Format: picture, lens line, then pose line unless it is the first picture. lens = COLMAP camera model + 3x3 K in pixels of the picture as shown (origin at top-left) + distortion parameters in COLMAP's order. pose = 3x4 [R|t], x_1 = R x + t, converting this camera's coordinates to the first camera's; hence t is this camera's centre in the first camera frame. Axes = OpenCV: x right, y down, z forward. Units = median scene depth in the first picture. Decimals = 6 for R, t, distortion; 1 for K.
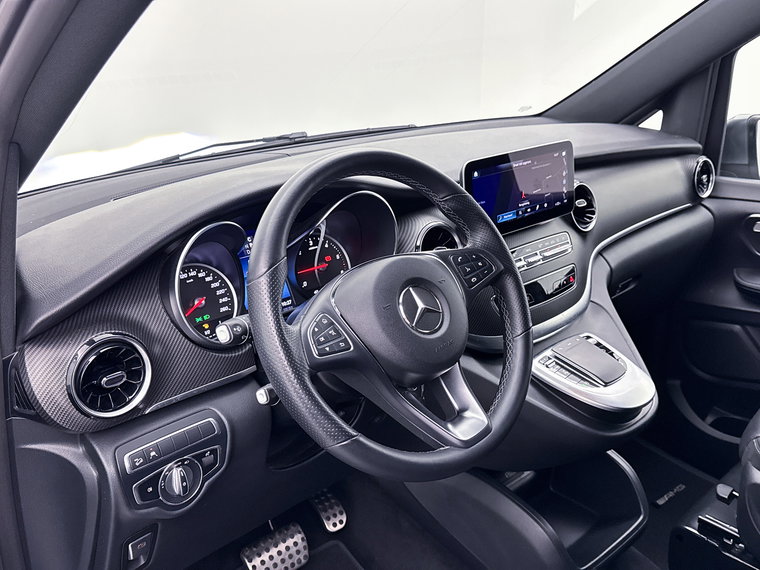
lens RADIAL K [[689.6, 0, 380.0], [0, 689.6, 285.0], [0, 0, 1]] dist [0.040367, 0.000050]
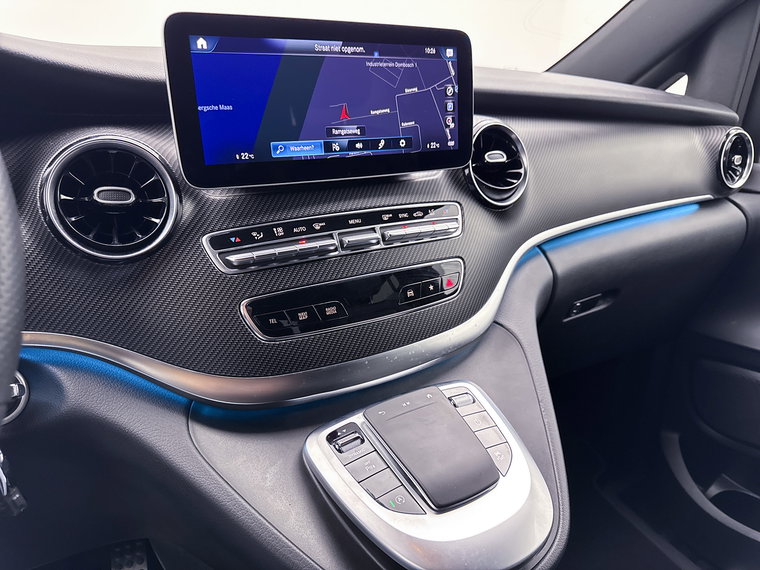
lens RADIAL K [[550.9, 0, 380.0], [0, 550.9, 285.0], [0, 0, 1]] dist [-0.000414, -0.001405]
pose [[0.983037, 0.098301, -0.154840, 0.219685], [-0.096508, 0.995149, 0.019069, -0.007665], [0.155964, -0.003802, 0.987755, 0.415250]]
